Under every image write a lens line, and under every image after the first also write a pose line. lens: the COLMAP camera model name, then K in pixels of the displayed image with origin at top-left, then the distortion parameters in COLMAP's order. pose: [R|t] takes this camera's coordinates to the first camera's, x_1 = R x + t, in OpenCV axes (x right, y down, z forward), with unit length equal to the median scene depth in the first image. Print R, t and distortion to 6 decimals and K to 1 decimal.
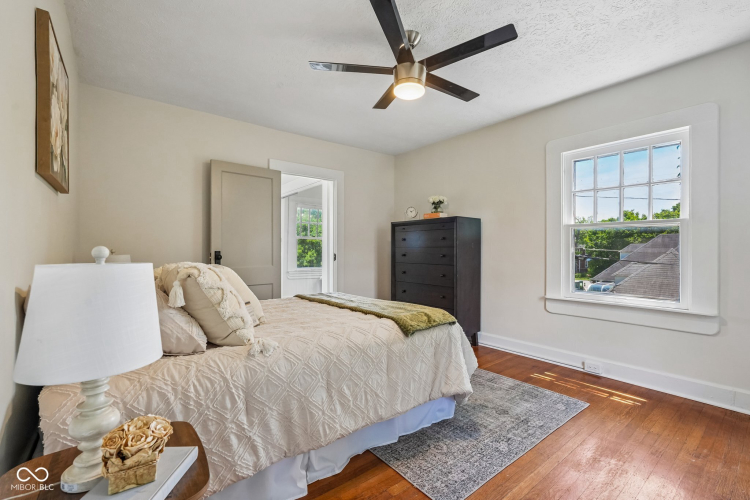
lens RADIAL K [[328.5, 0, 373.7], [0, 328.5, 250.2], [0, 0, 1]] dist [-0.018992, 0.008773]
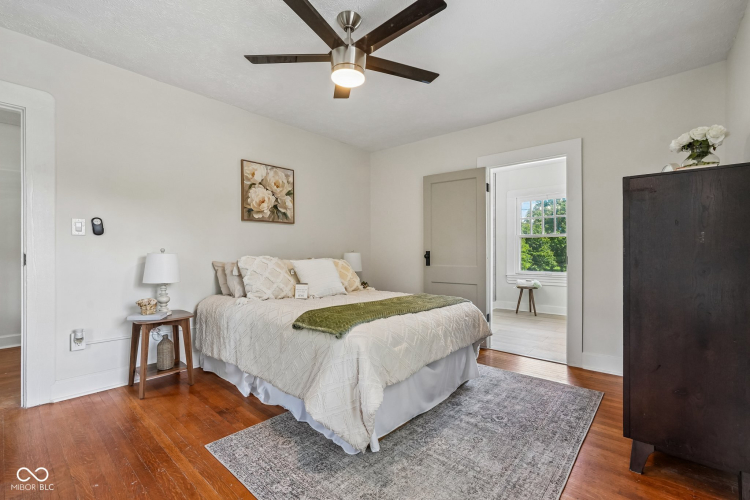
lens RADIAL K [[328.5, 0, 373.7], [0, 328.5, 250.2], [0, 0, 1]] dist [-0.018992, 0.008773]
pose [[0.177365, -0.006199, -0.984126, 1.073150], [-0.003948, 0.999968, -0.007010, 0.014643], [0.984137, 0.005129, 0.177335, 0.938352]]
